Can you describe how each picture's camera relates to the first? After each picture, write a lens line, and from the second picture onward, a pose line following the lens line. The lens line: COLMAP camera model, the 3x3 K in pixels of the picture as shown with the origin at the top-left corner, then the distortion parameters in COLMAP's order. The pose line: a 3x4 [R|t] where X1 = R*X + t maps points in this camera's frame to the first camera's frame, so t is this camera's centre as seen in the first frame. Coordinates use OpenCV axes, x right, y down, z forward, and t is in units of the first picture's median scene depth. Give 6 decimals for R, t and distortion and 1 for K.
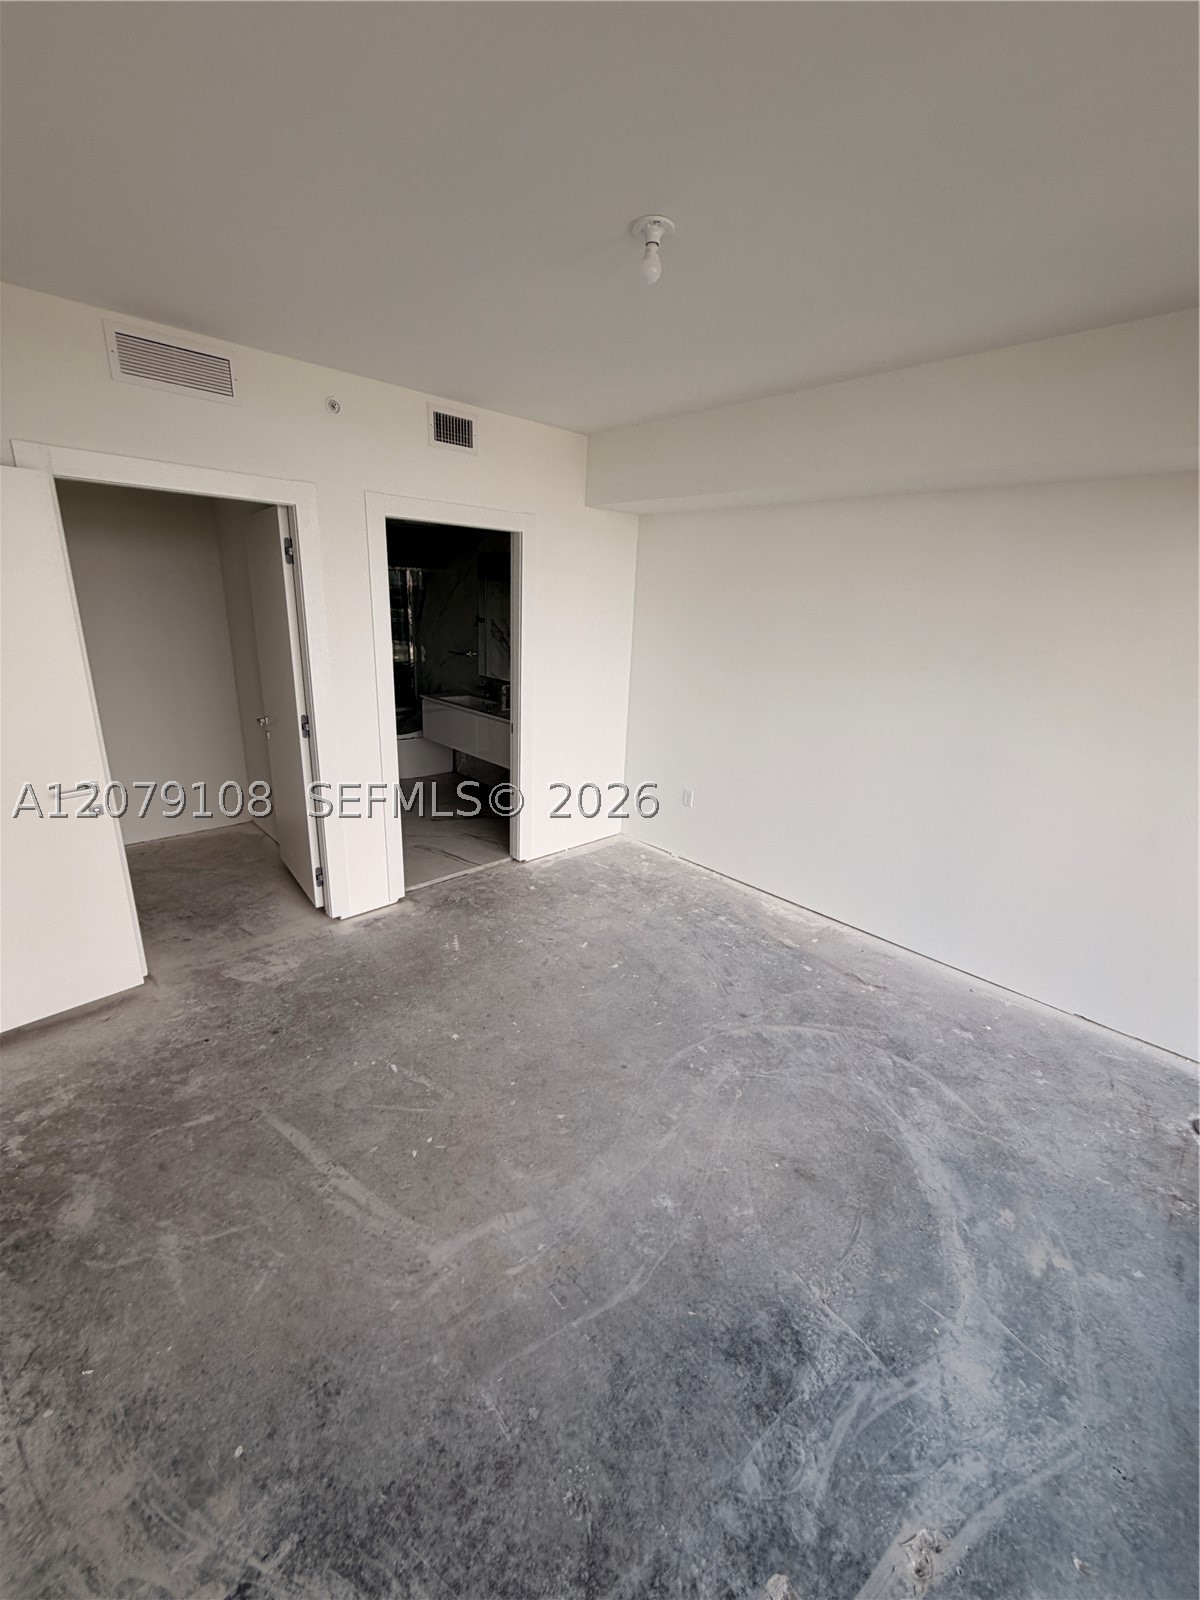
lens RADIAL K [[638.6, 0, 599.2], [0, 638.6, 797.8], [0, 0, 1]] dist [0.000458, -0.000105]
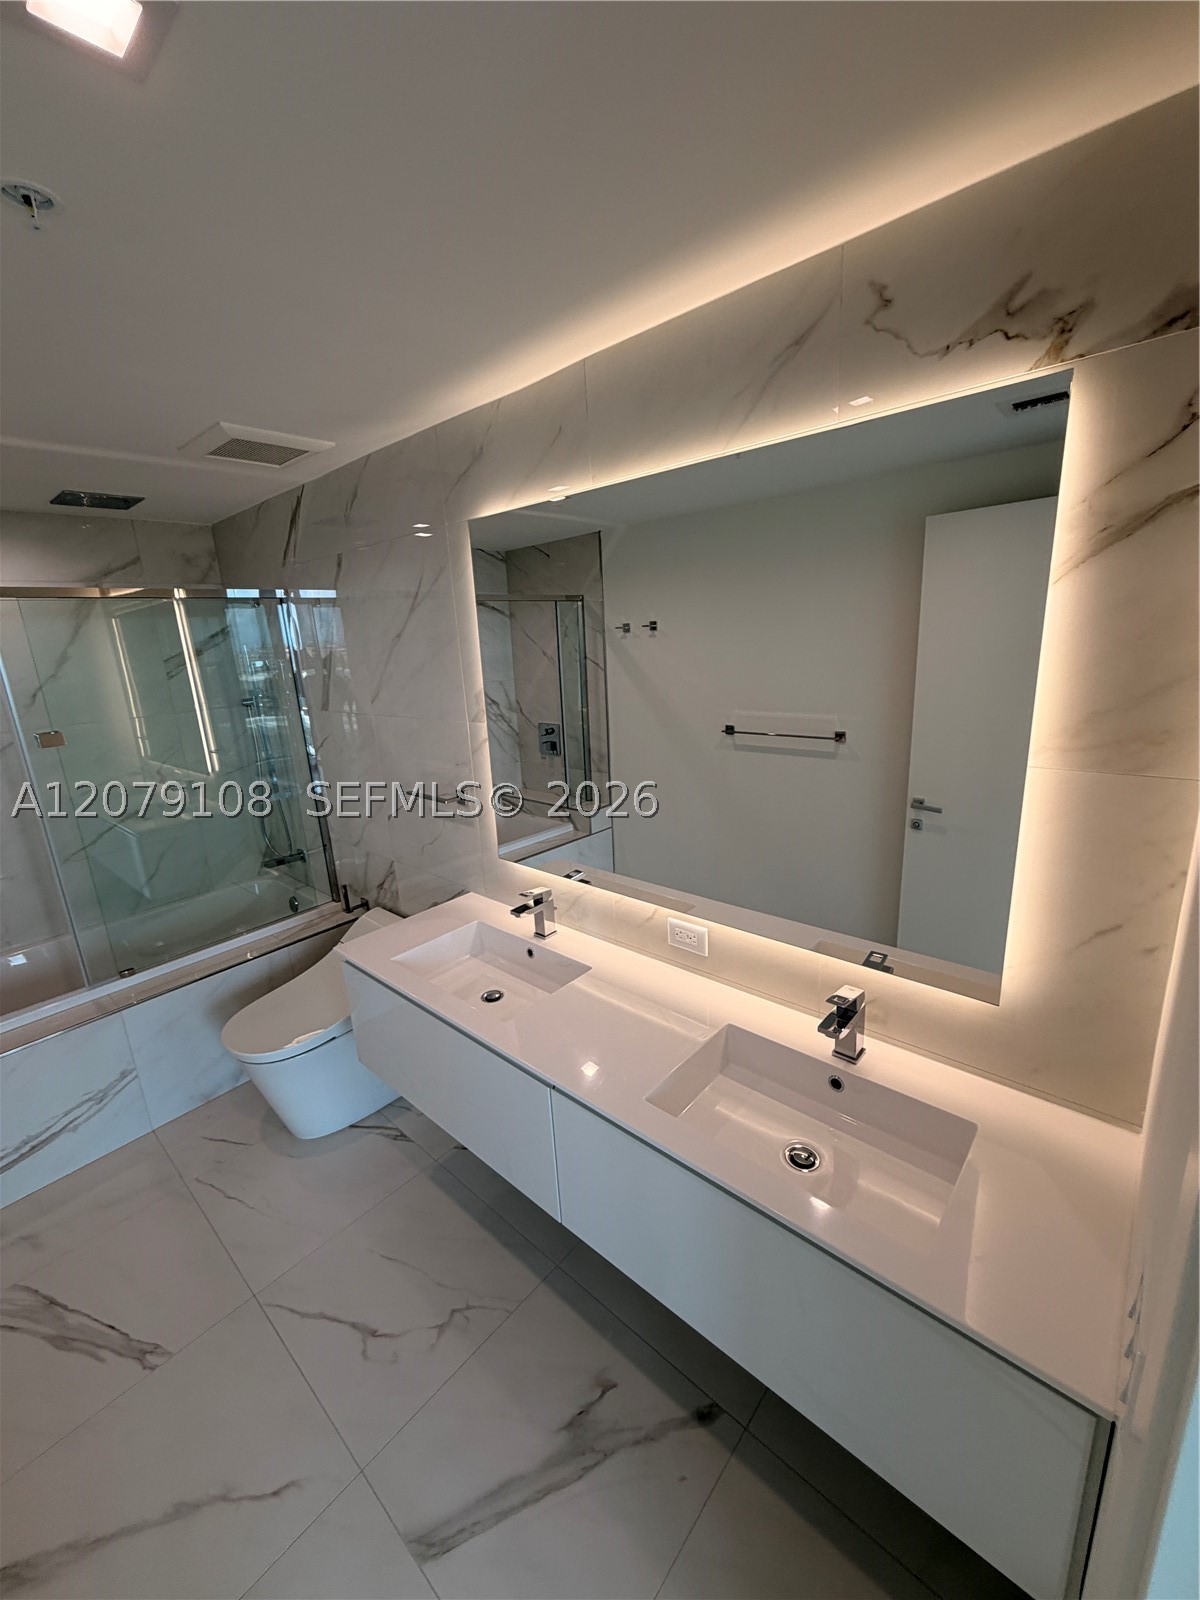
lens RADIAL K [[638.6, 0, 599.2], [0, 638.6, 797.8], [0, 0, 1]] dist [0.000458, -0.000105]
pose [[0.991440, -0.116972, 0.058005, -0.195824], [0.119898, 0.991536, -0.049812, -0.260228], [-0.051688, 0.056340, 0.997073, 0.839523]]
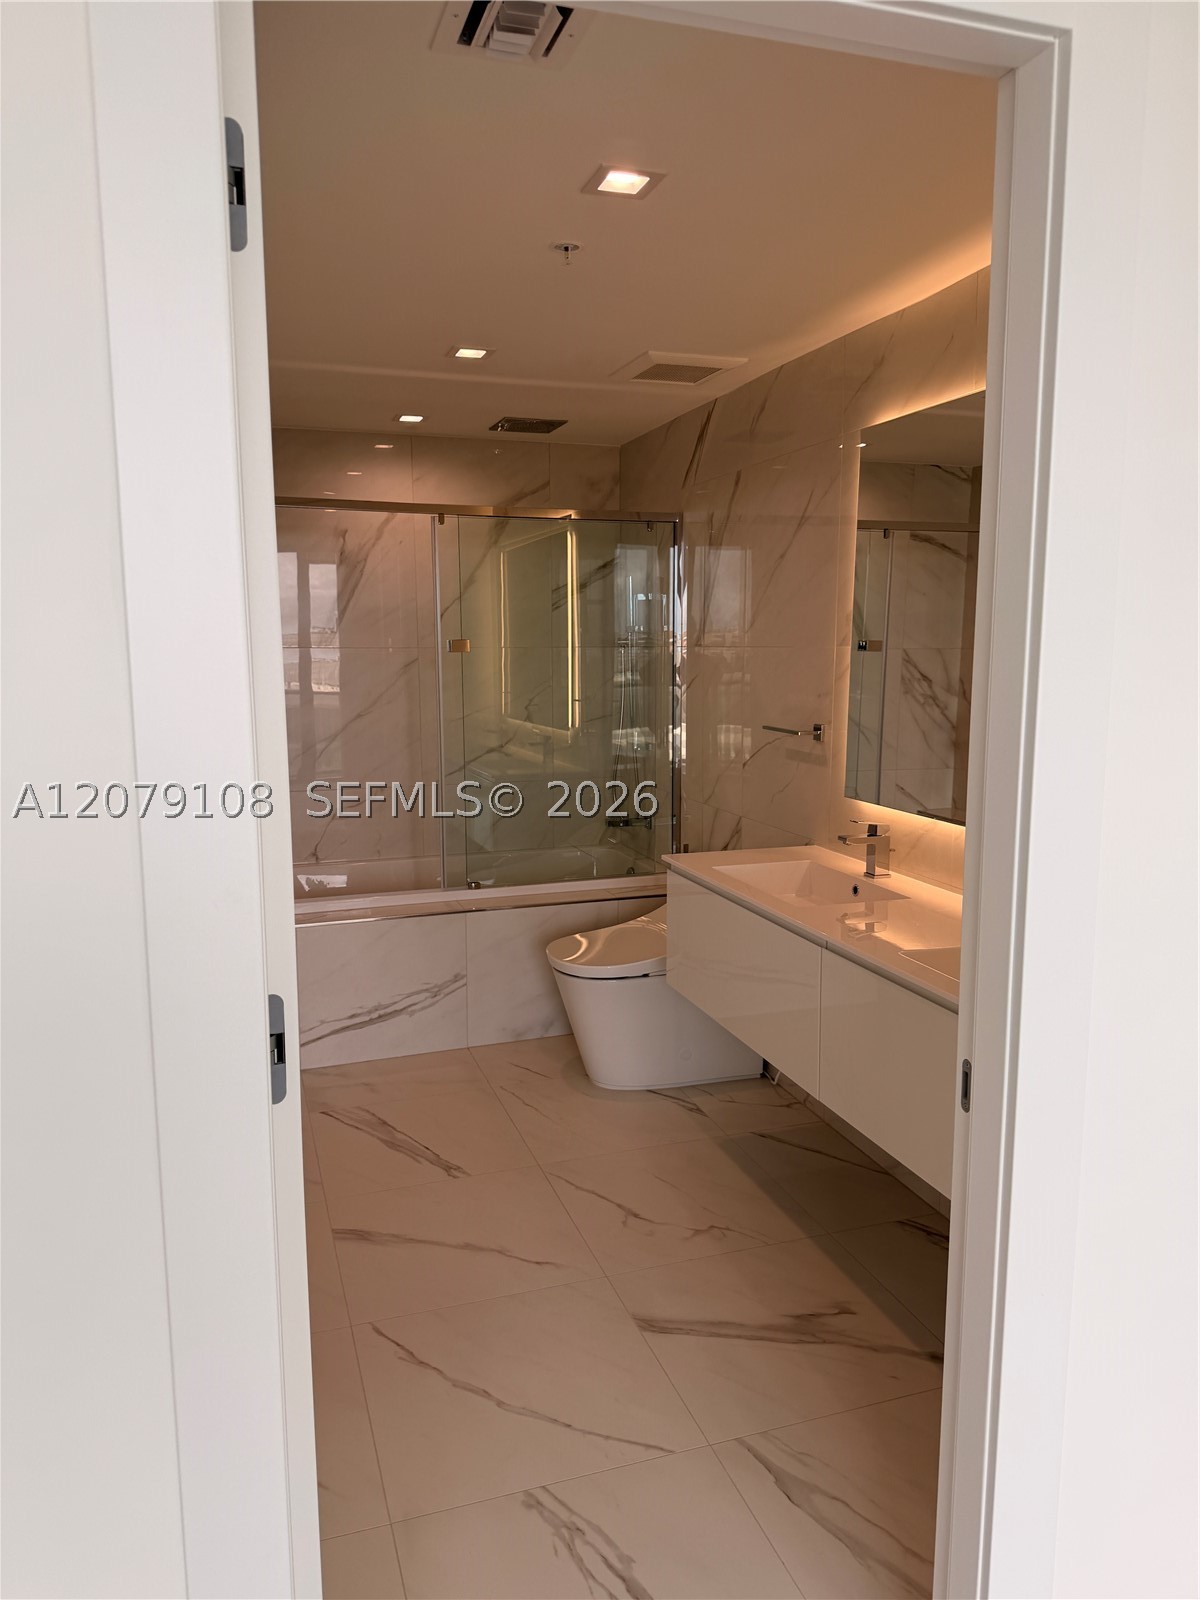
lens RADIAL K [[1115.4, 0, 593.6], [0, 1115.4, 808.3], [0, 0, 1]] dist [0.102301, -0.144418]
pose [[0.906036, 0.015449, -0.422919, -0.090009], [-0.084845, 0.985675, -0.145762, -0.126632], [0.414609, 0.167948, 0.894367, 0.599090]]
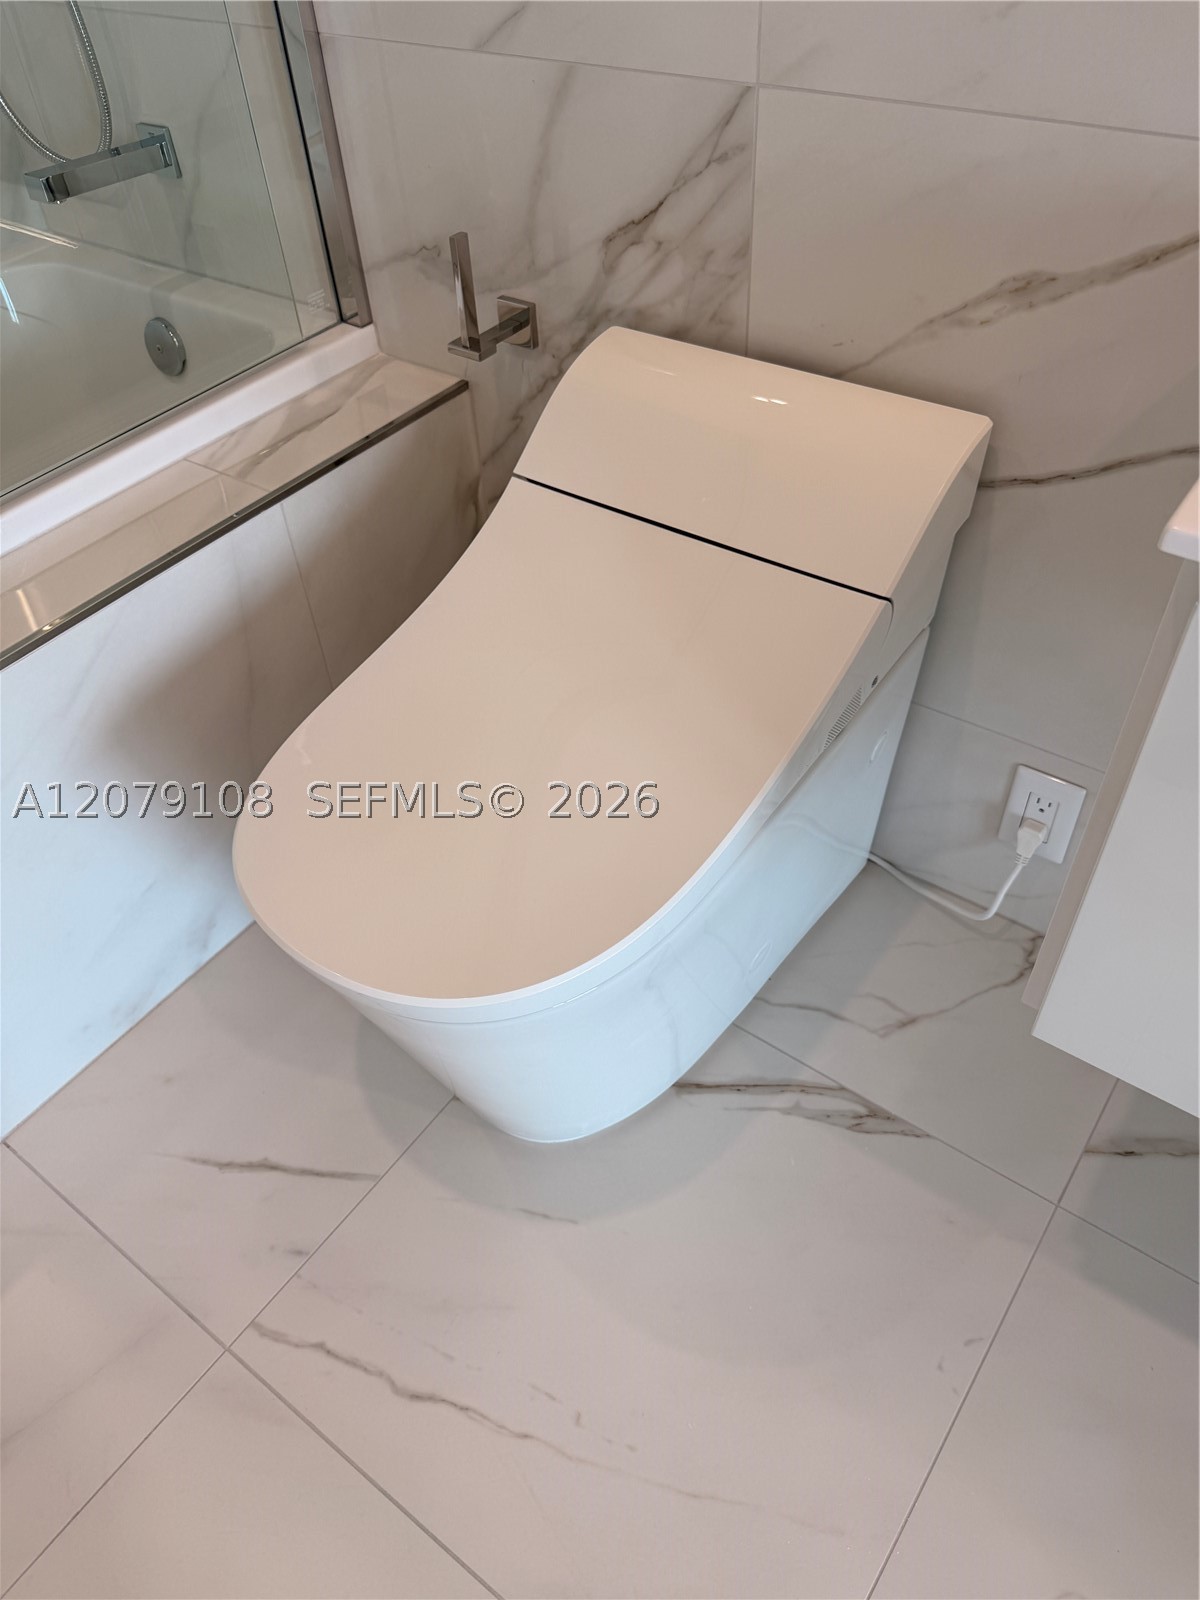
lens RADIAL K [[1139.4, 0, 588.6], [0, 1139.4, 801.5], [0, 0, 1]] dist [0.027326, -0.050715]
pose [[0.979747, -0.192488, 0.055181, -0.418662], [0.145802, 0.874650, 0.462309, -0.240740], [-0.137253, -0.444901, 0.885000, 1.165196]]
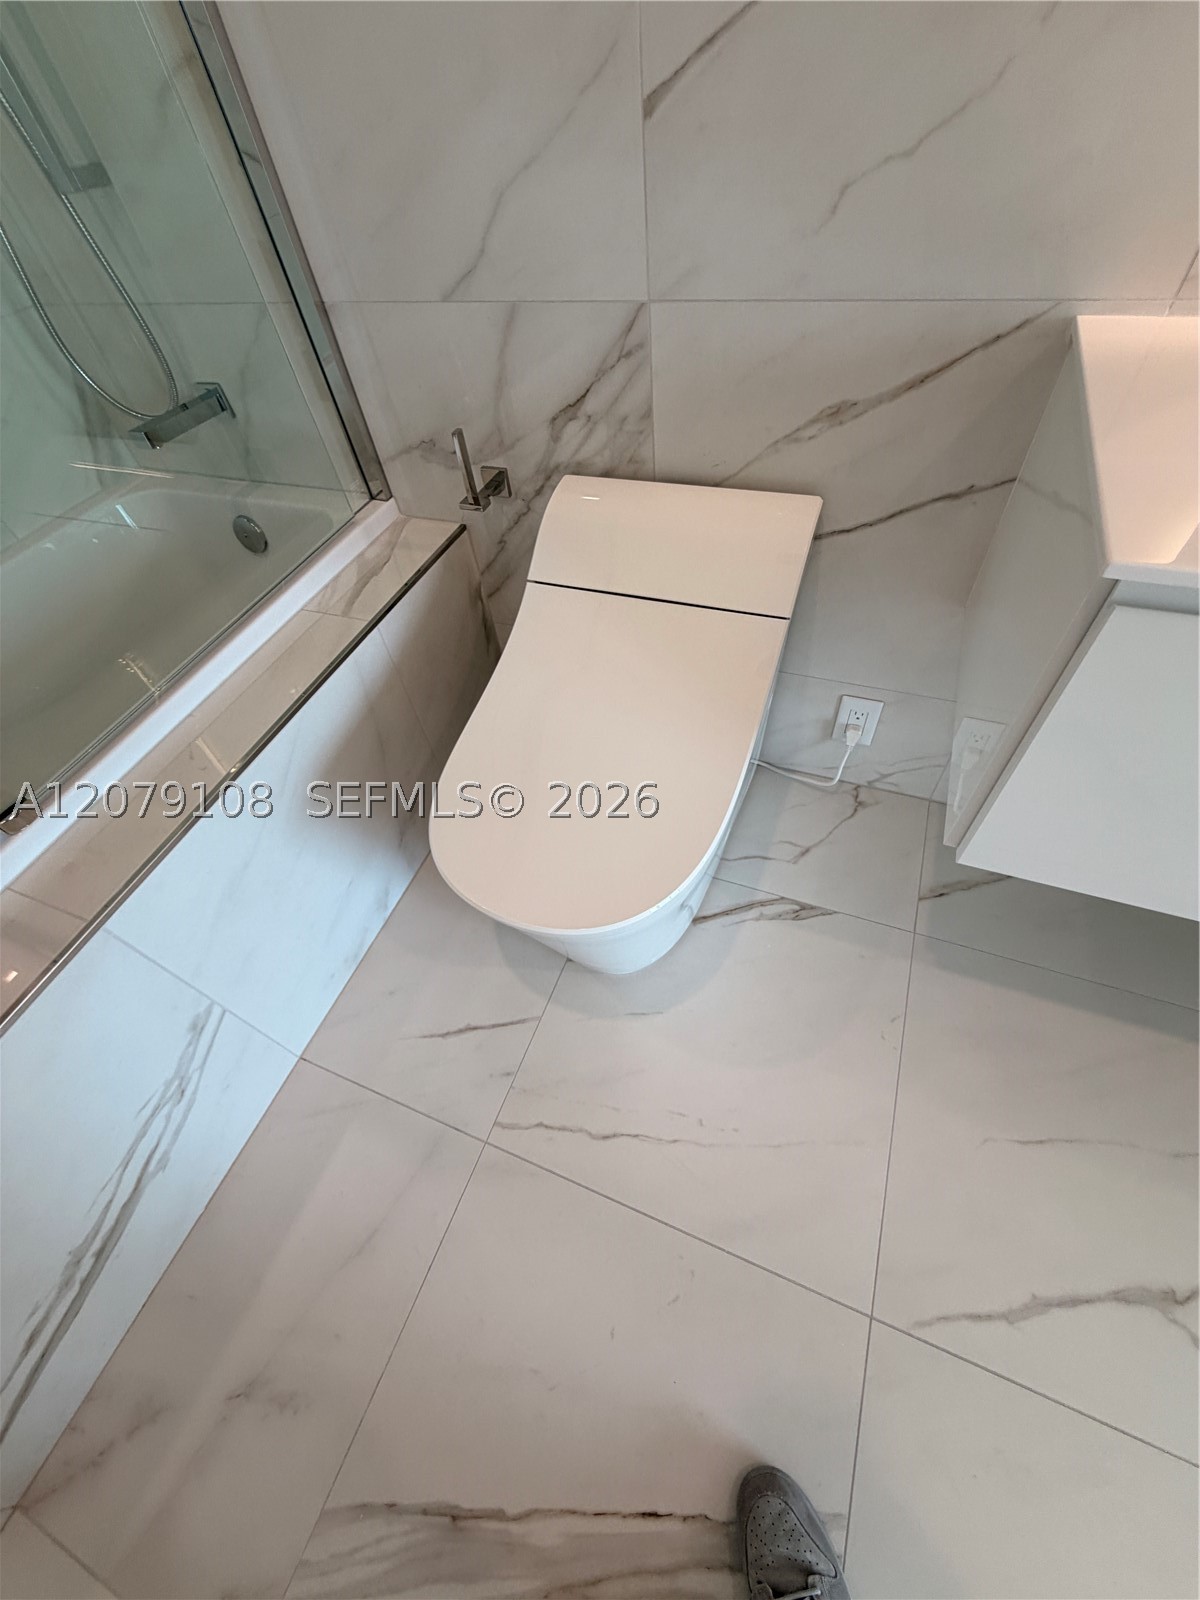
lens RADIAL K [[638.6, 0, 599.2], [0, 638.6, 797.8], [0, 0, 1]] dist [0.000458, -0.000105]
pose [[0.896950, -0.413058, 0.157684, -0.451695], [0.258534, 0.779311, 0.570819, -0.252003], [-0.358666, -0.471230, 0.805793, 1.199255]]
